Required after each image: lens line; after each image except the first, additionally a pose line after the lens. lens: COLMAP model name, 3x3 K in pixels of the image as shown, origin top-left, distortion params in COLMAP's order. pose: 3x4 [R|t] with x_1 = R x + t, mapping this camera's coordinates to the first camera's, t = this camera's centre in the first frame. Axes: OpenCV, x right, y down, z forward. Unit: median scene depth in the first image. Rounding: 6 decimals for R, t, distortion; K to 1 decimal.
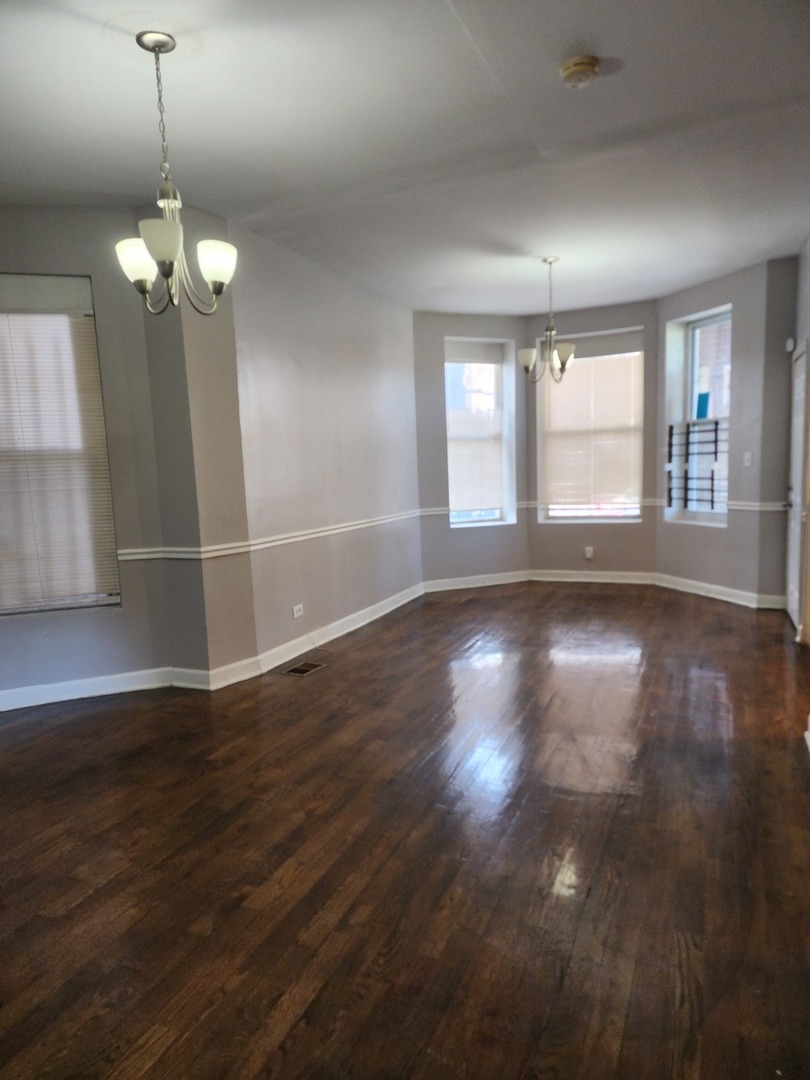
lens RADIAL K [[703.1, 0, 404.0], [0, 703.1, 545.5], [0, 0, 1]] dist [-0.000568, -0.000921]
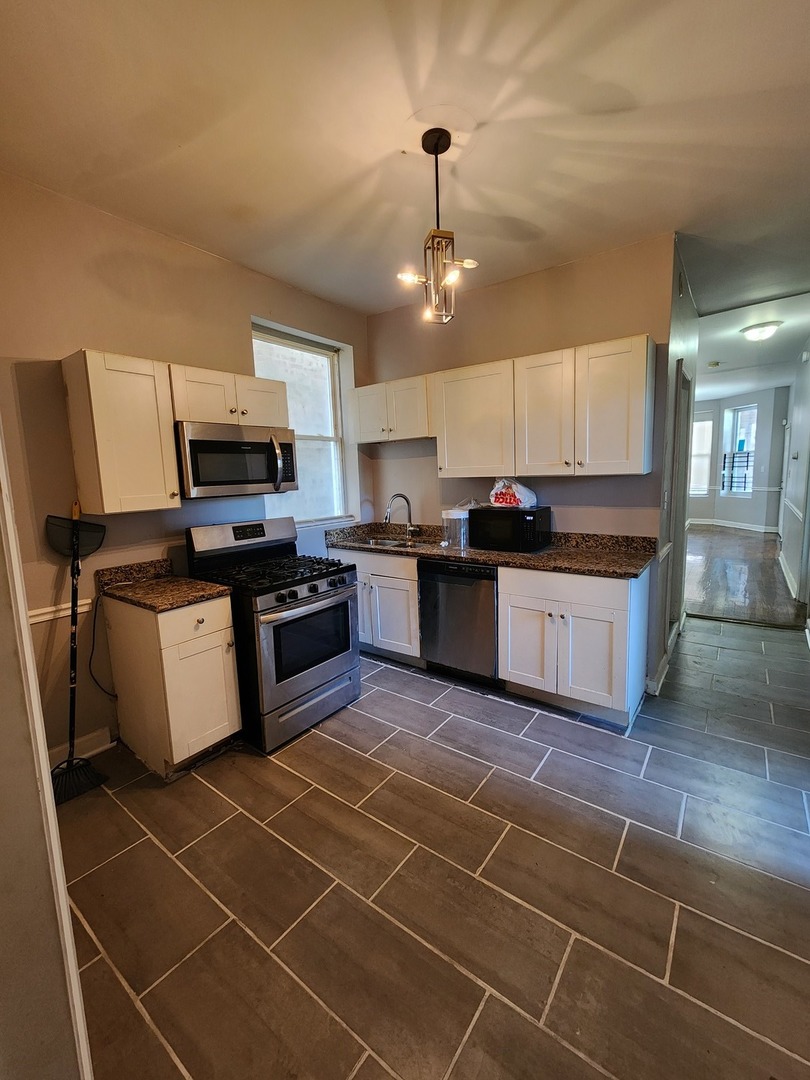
lens RADIAL K [[441.8, 0, 407.5], [0, 441.8, 530.8], [0, 0, 1]] dist [-0.000100, 0.000060]
pose [[0.972843, 0.022715, -0.230347, -0.295104], [-0.016433, 0.999440, 0.029155, 0.055220], [0.230880, -0.024578, 0.972672, -0.657207]]
